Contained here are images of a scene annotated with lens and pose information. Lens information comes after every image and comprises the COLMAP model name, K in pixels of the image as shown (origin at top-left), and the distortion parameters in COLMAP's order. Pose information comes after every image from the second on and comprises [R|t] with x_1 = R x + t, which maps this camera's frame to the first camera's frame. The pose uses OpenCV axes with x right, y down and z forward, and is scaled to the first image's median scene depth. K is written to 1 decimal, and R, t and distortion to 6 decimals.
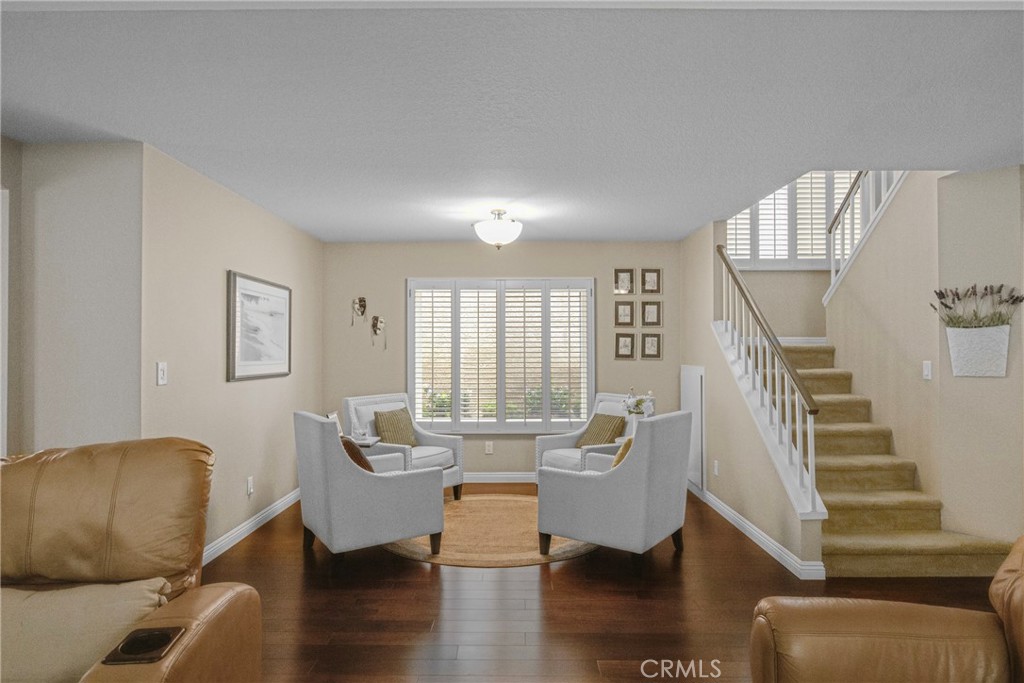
lens RADIAL K [[591.4, 0, 510.1], [0, 591.4, 347.7], [0, 0, 1]] dist [-0.001885, -0.001130]
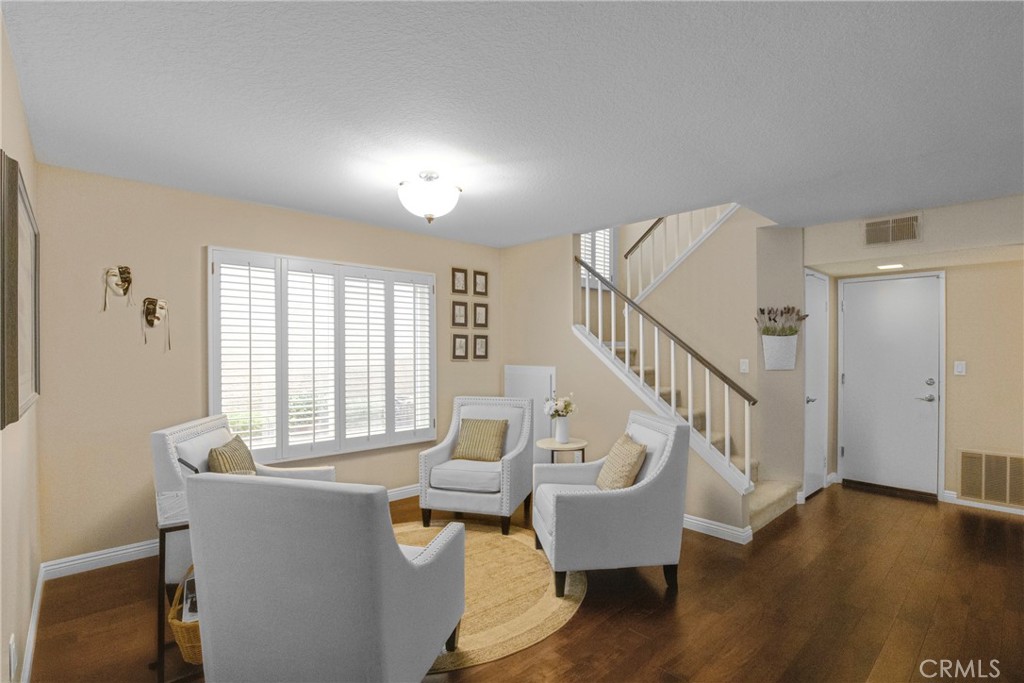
lens RADIAL K [[475.5, 0, 508.4], [0, 475.5, 344.5], [0, 0, 1]] dist [-0.022403, 0.001447]
pose [[0.740891, 0.009220, 0.671562, -0.279967], [-0.004141, 0.999949, -0.009160, -0.000211], [-0.671612, 0.004006, 0.740892, 0.364697]]
